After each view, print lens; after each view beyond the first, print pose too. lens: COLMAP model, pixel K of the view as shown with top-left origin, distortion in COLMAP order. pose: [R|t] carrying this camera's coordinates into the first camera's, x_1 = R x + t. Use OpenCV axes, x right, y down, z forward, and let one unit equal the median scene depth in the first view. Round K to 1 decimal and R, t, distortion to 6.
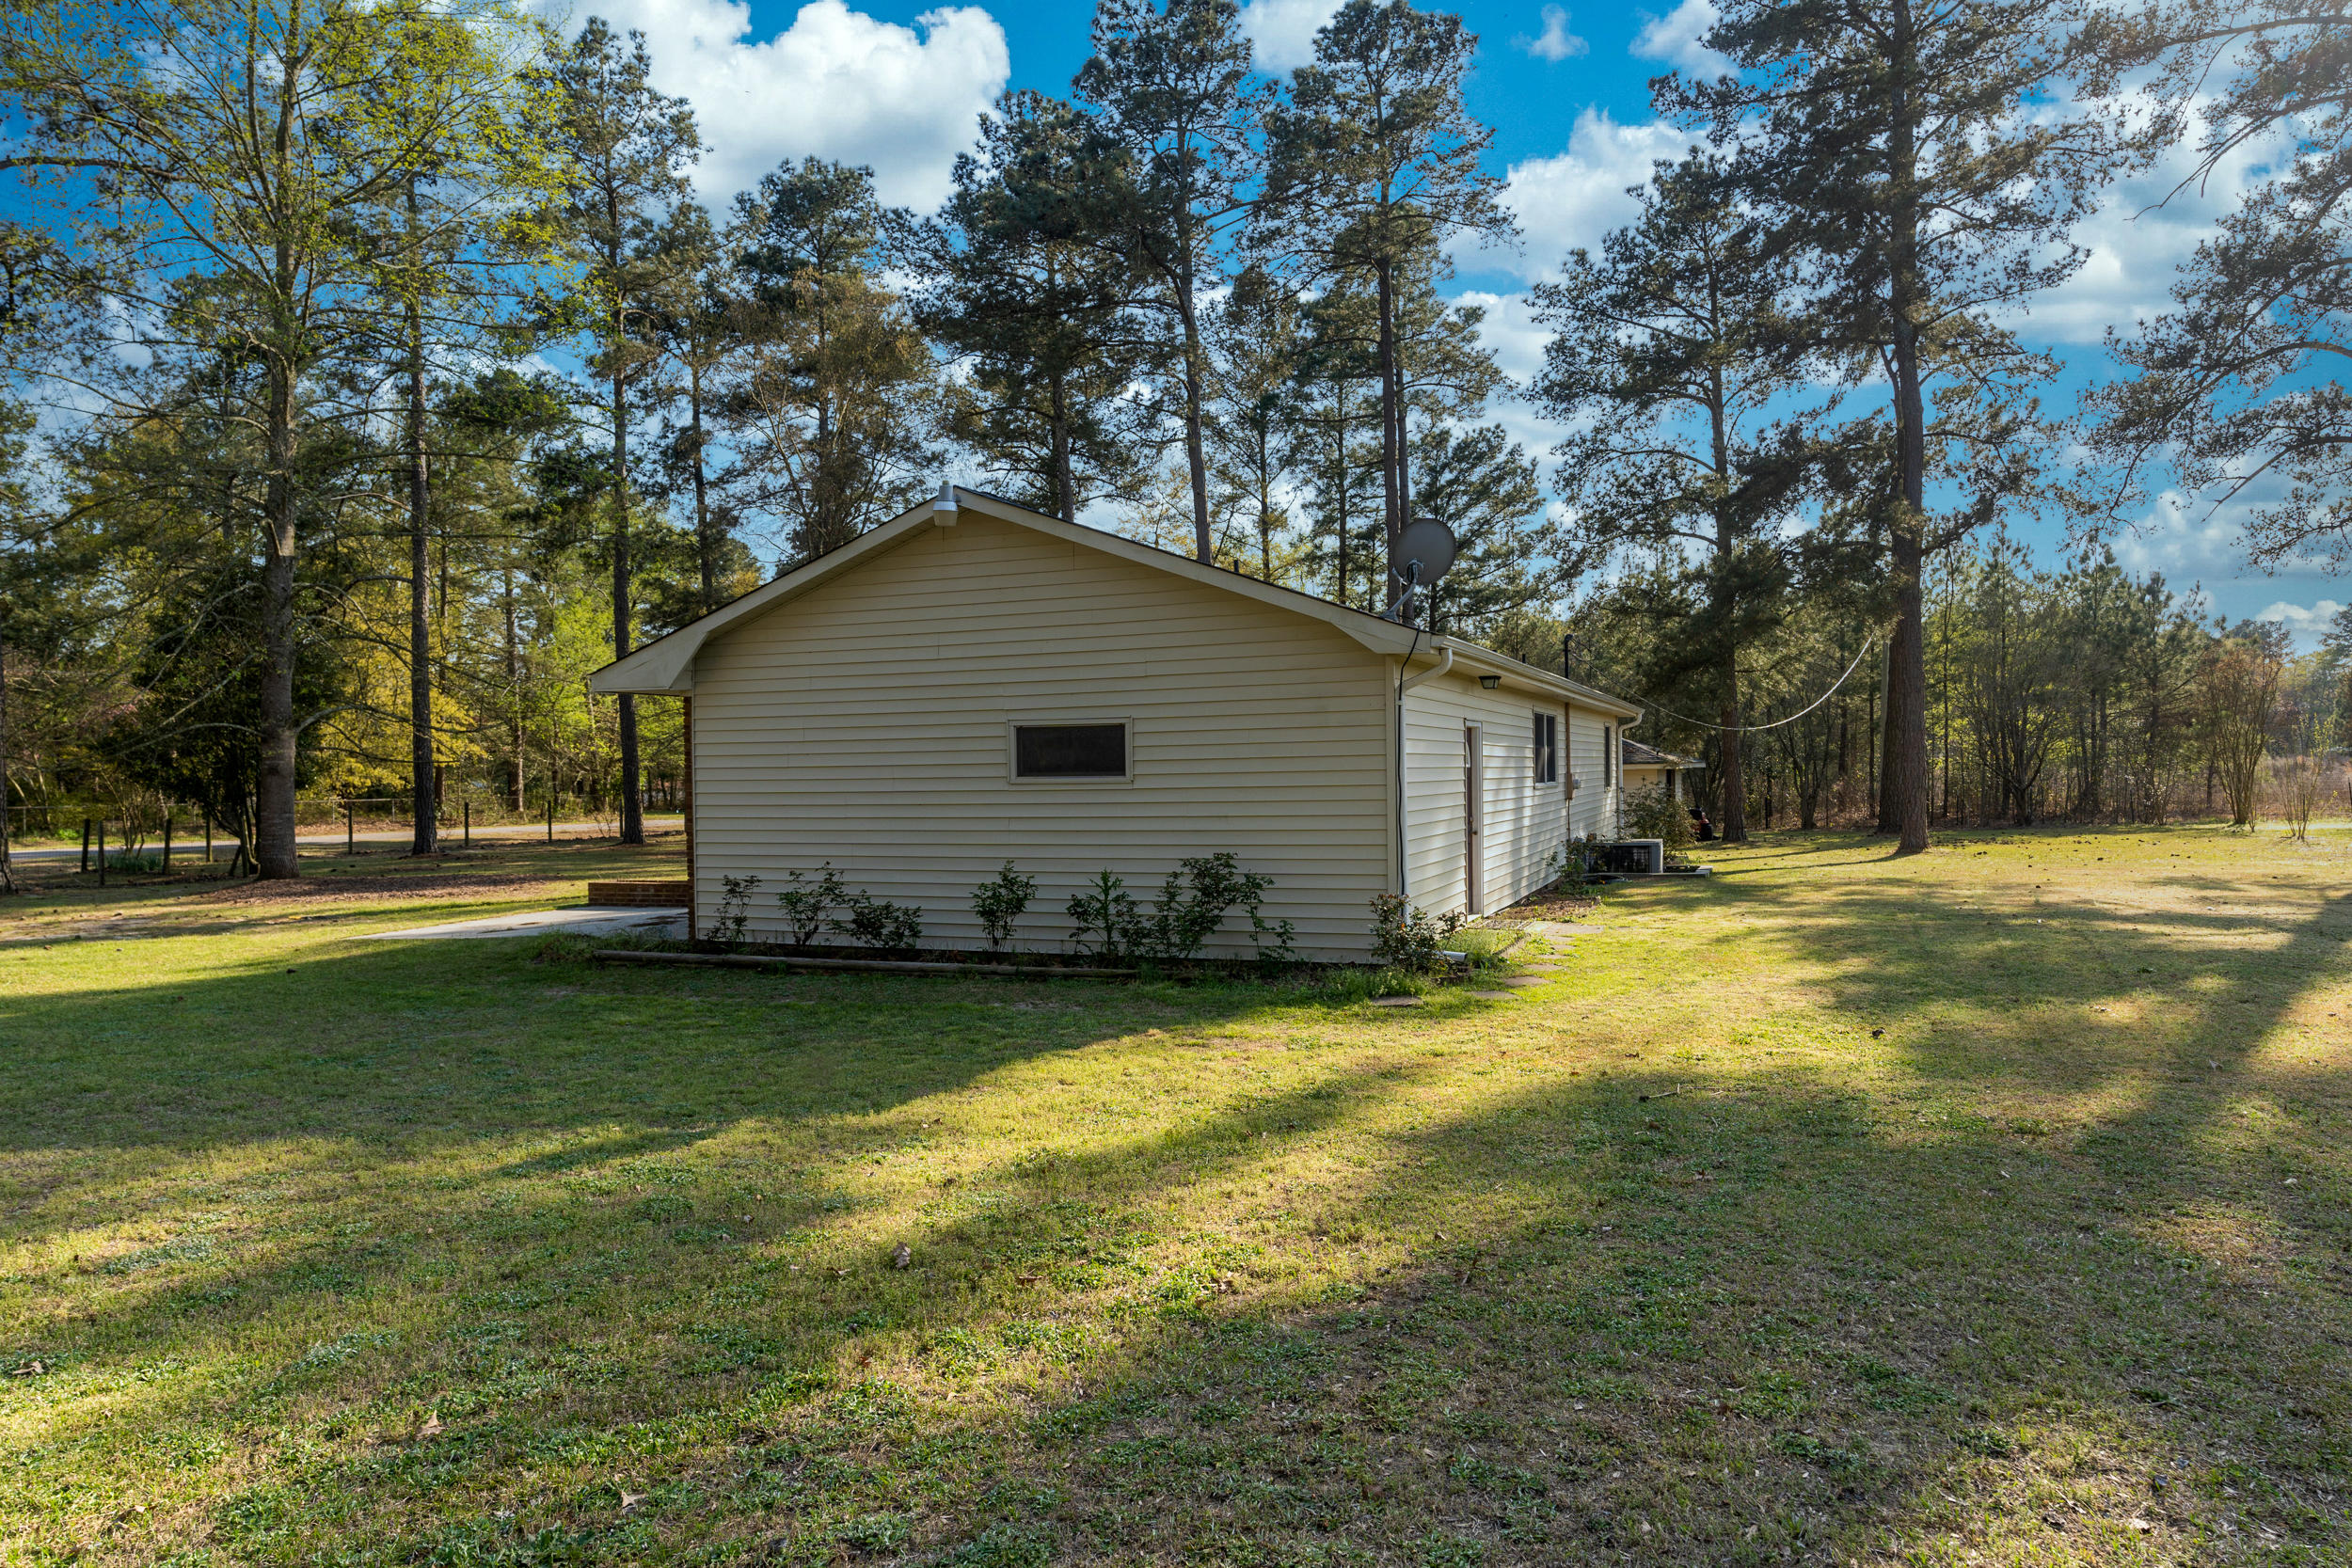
lens RADIAL K [[1490.5, 0, 1043.4], [0, 1490.5, 785.6], [0, 0, 1]] dist [0.000940, 0.000218]
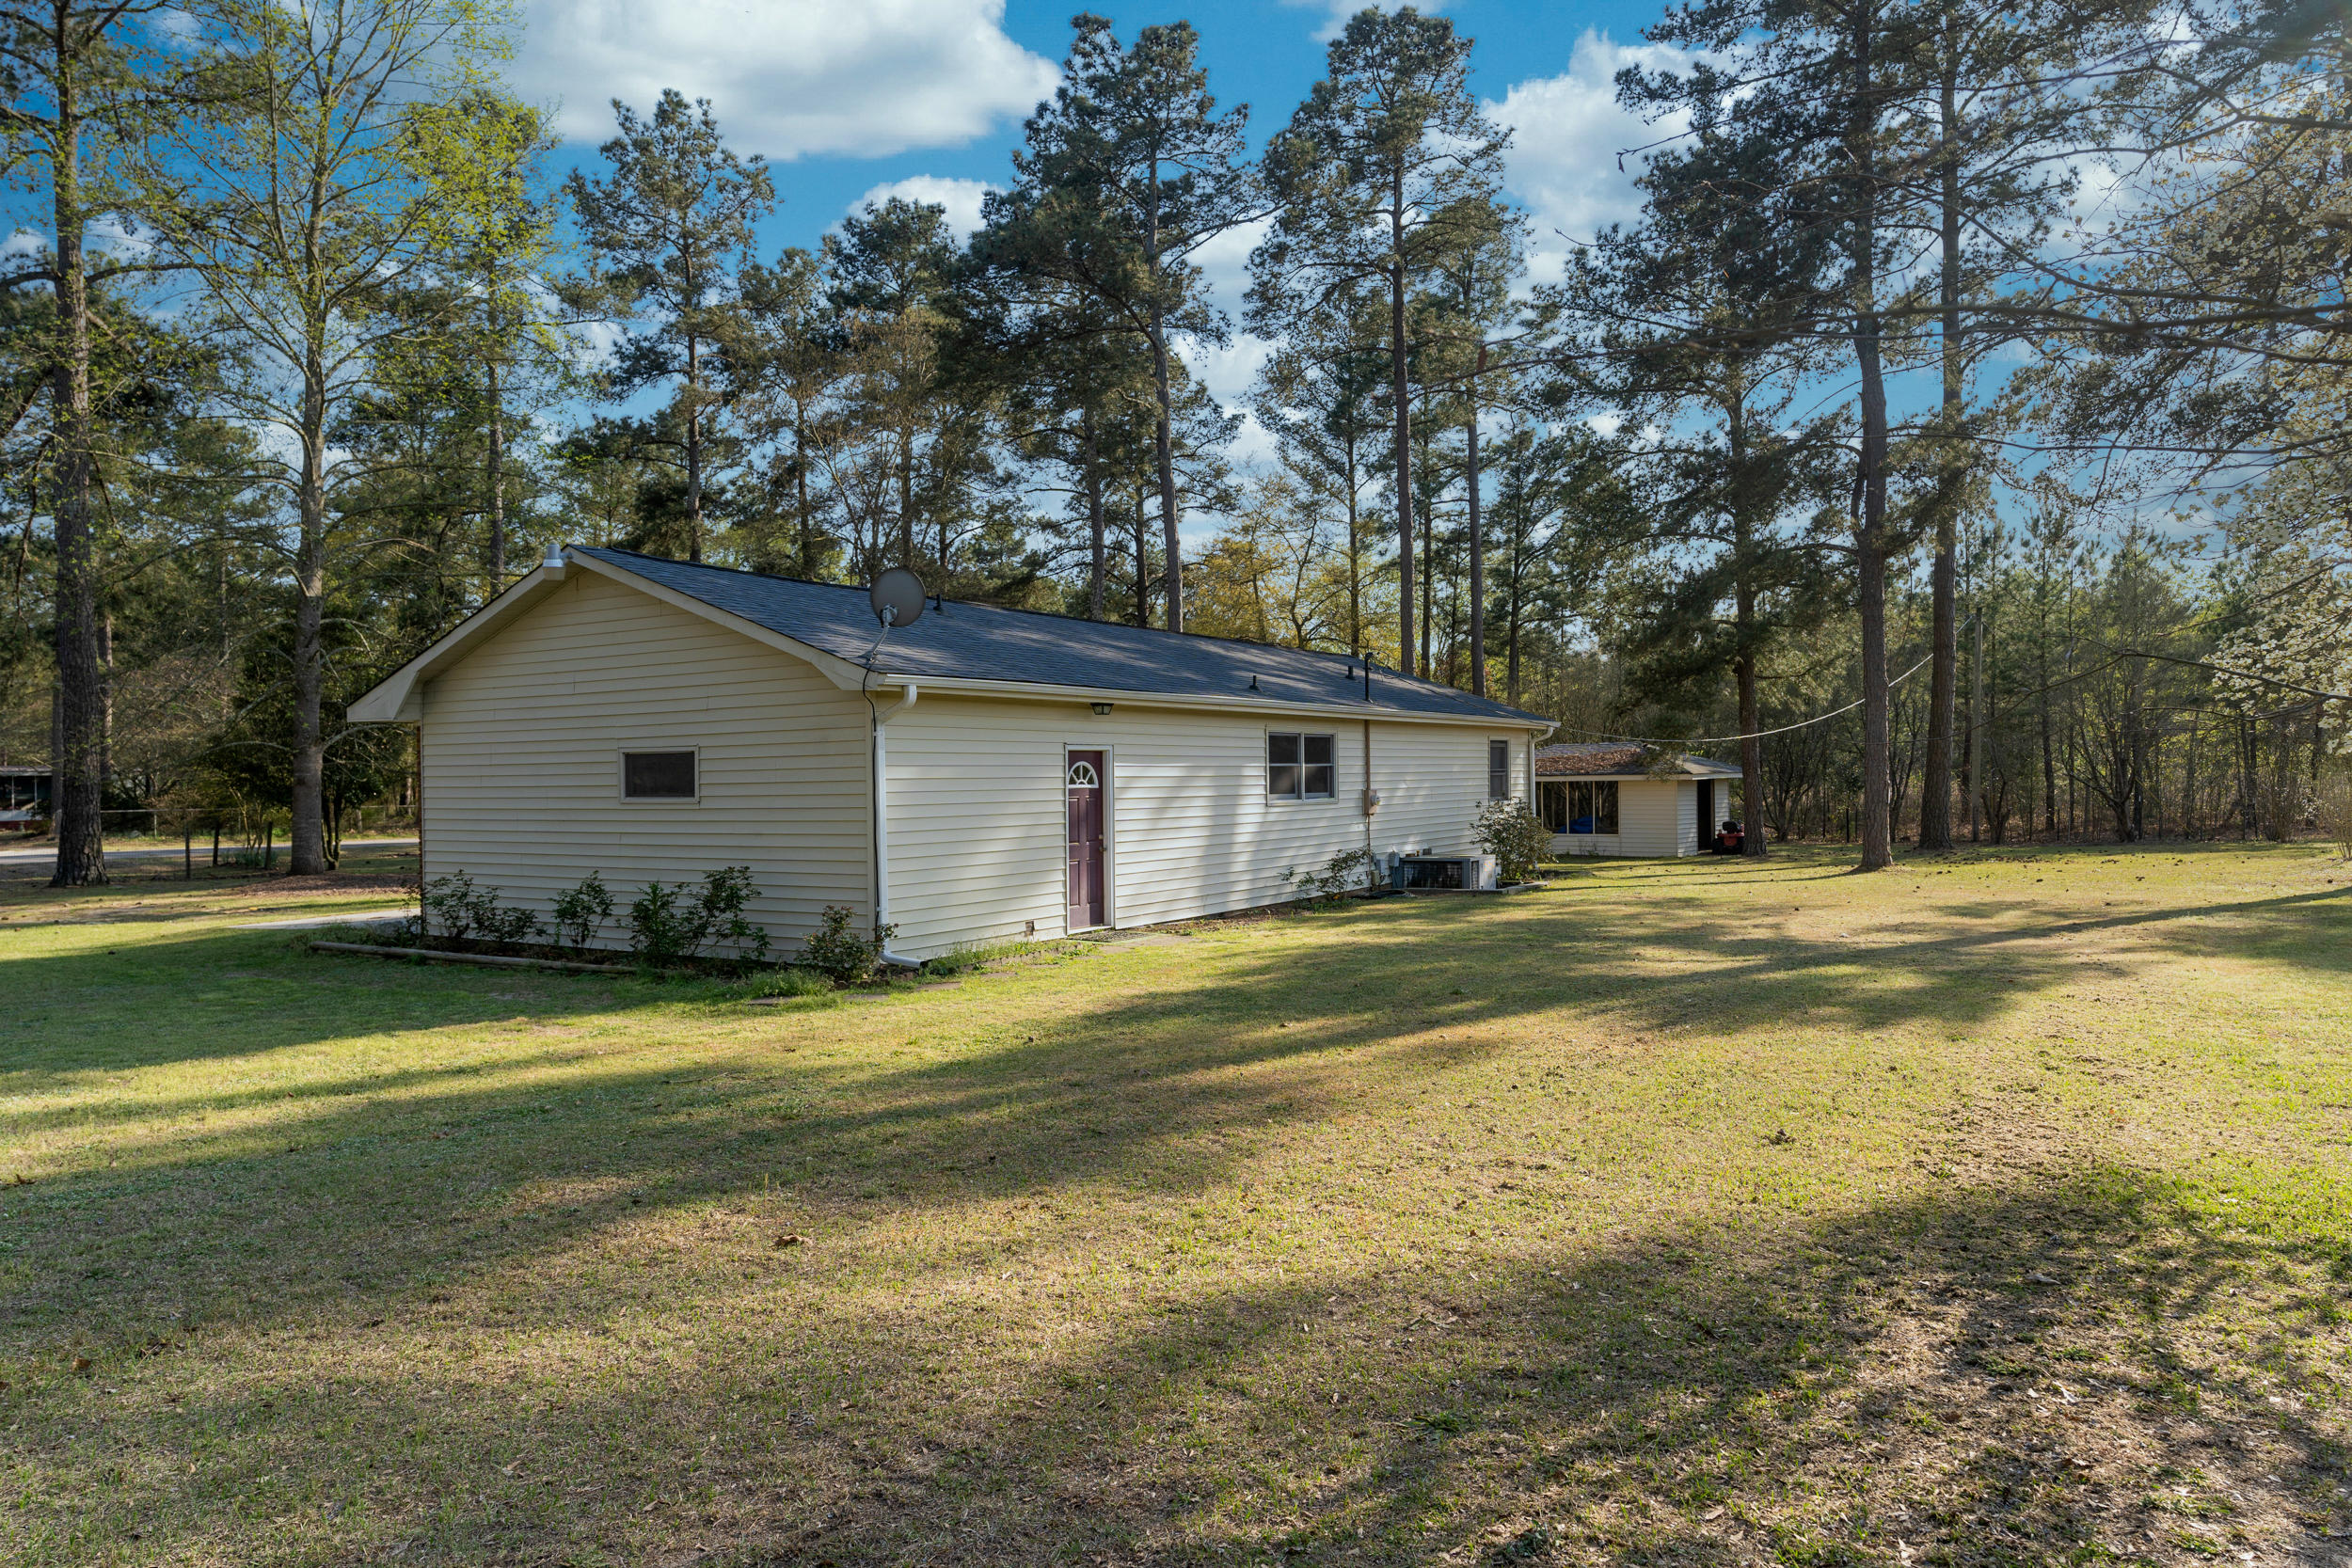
lens RADIAL K [[1490.5, 0, 1043.4], [0, 1490.5, 785.6], [0, 0, 1]] dist [0.000940, 0.000218]
pose [[0.982486, 0.002726, -0.186317, 0.197507], [-0.002938, 0.999995, -0.000863, -0.005683], [0.186314, 0.001396, 0.982489, -0.024143]]
